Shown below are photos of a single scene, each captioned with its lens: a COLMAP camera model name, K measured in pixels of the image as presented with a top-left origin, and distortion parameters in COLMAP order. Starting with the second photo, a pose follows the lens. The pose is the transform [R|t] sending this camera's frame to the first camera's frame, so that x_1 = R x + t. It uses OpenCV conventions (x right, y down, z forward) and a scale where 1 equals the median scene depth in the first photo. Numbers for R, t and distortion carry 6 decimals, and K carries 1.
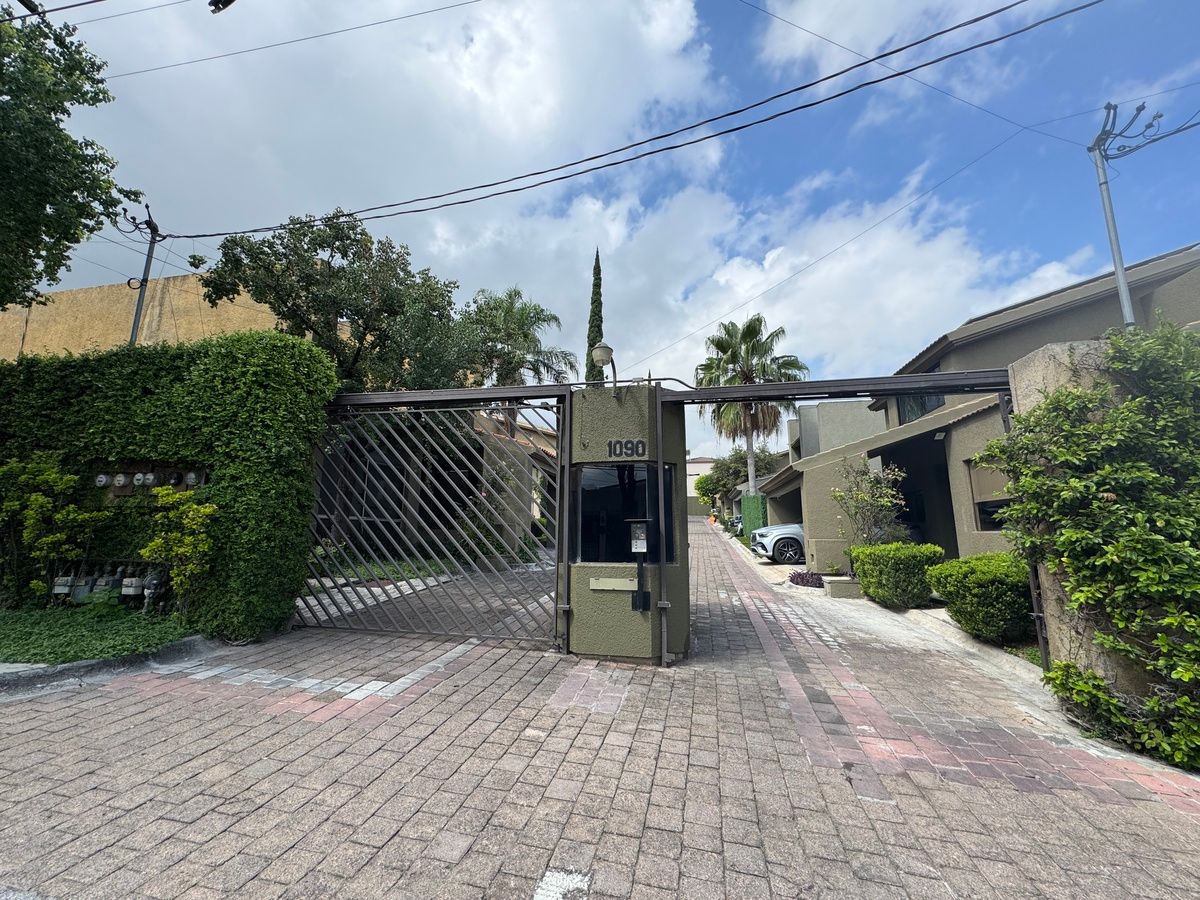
lens RADIAL K [[480.2, 0, 594.3], [0, 480.2, 452.7], [0, 0, 1]] dist [-0.004177, -0.000187]
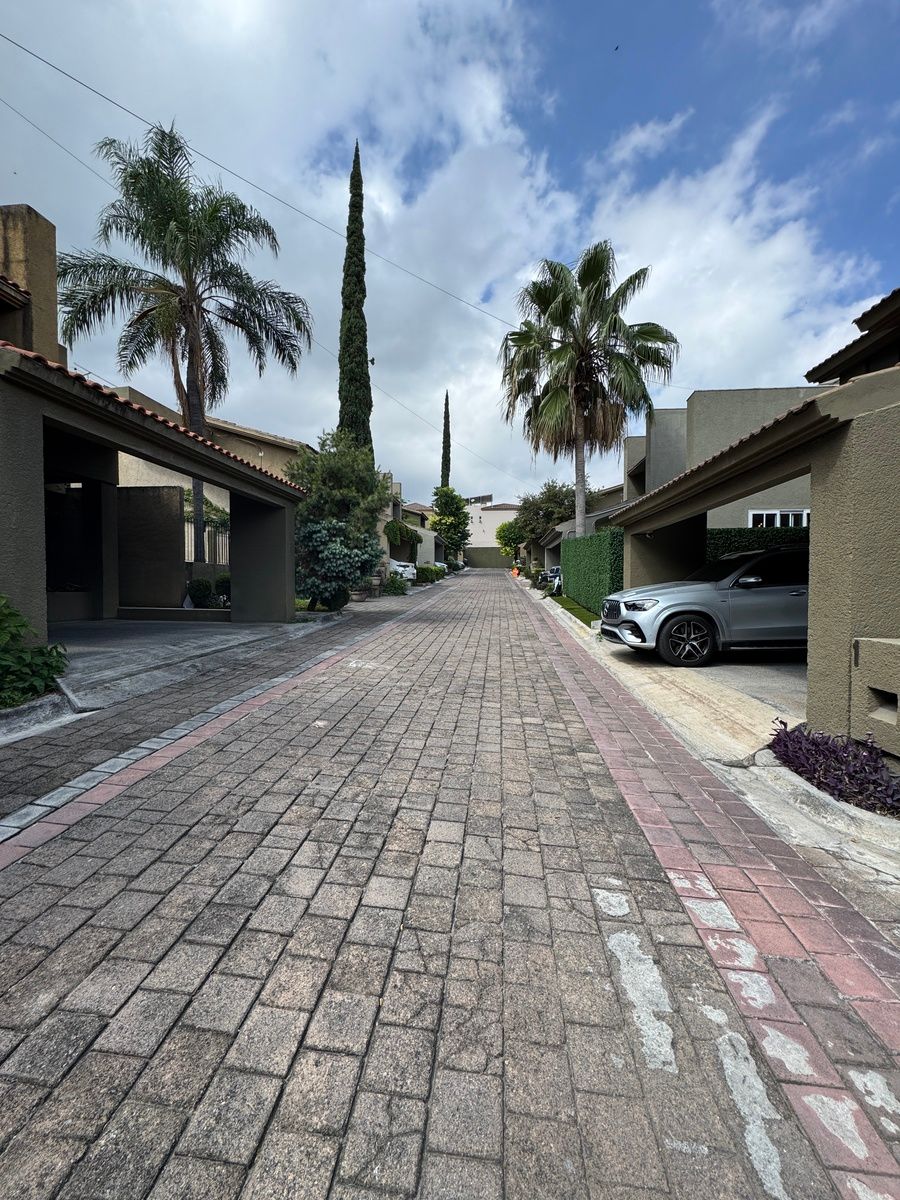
lens RADIAL K [[480.2, 0, 450.0], [0, 480.2, 600.0], [0, 0, 1]] dist [-0.004177, -0.000187]
pose [[0.993872, -0.008005, 0.110243, 0.065945], [-0.013598, 0.980943, 0.193822, 0.043706], [-0.109694, -0.194133, 0.974823, 0.318841]]
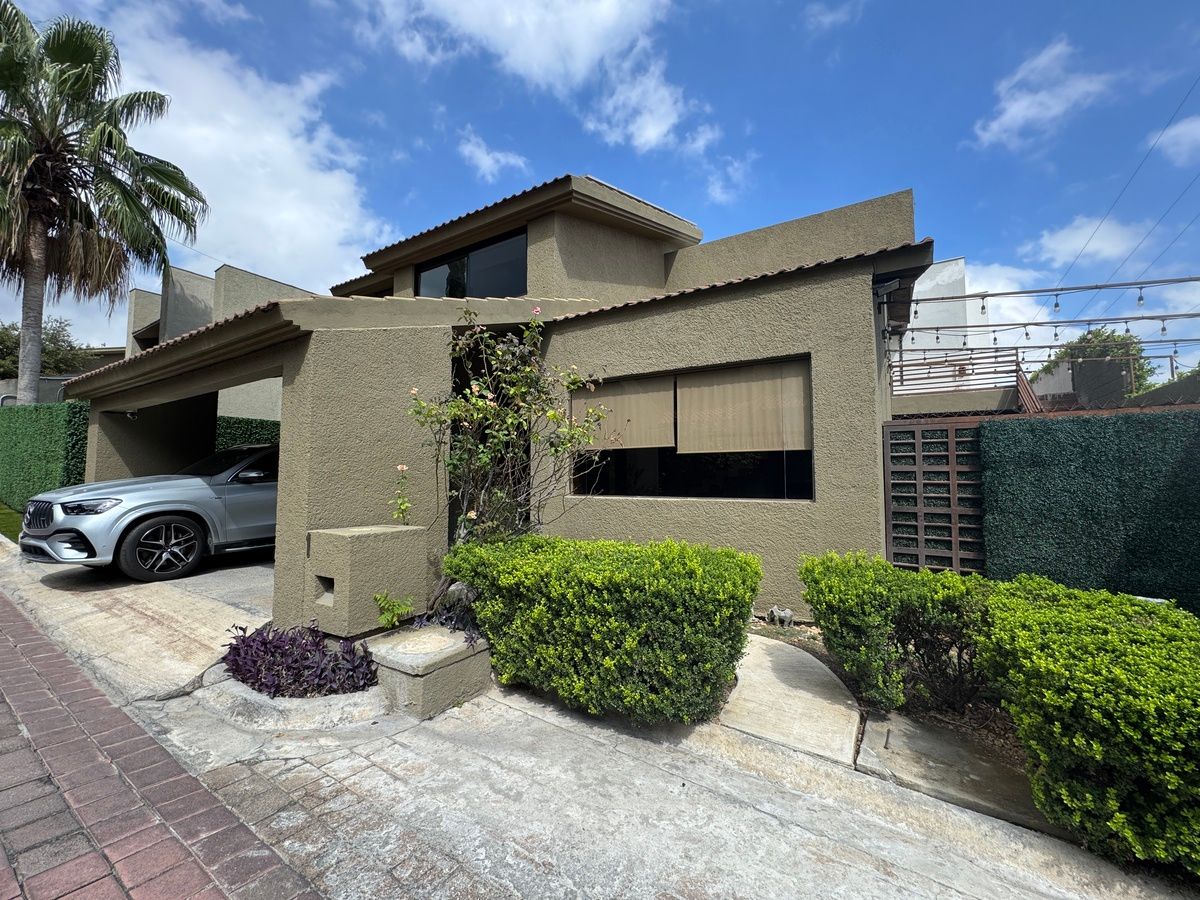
lens RADIAL K [[476.6, 0, 603.5], [0, 476.6, 449.9], [0, 0, 1]] dist [0.000601, 0.000148]
pose [[0.342125, 0.056507, 0.937954, 0.087931], [-0.157262, 0.987555, -0.002133, 0.040923], [-0.926401, -0.146775, 0.346754, 0.306683]]
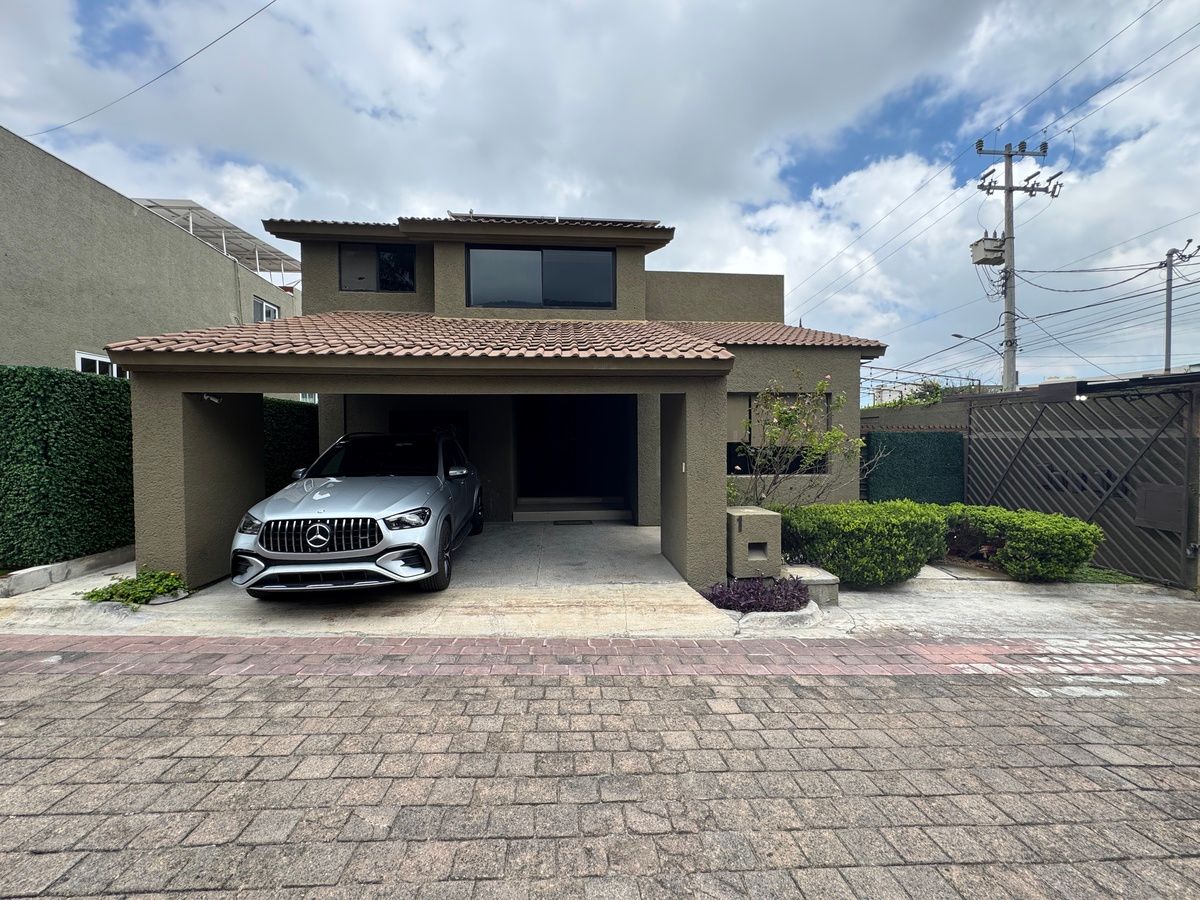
lens RADIAL K [[480.2, 0, 594.3], [0, 480.2, 452.7], [0, 0, 1]] dist [-0.004177, -0.000187]
pose [[-0.288950, -0.028847, 0.956910, 0.008166], [-0.157551, 0.987350, -0.017809, 0.065215], [-0.944291, -0.155908, -0.289839, 0.562645]]
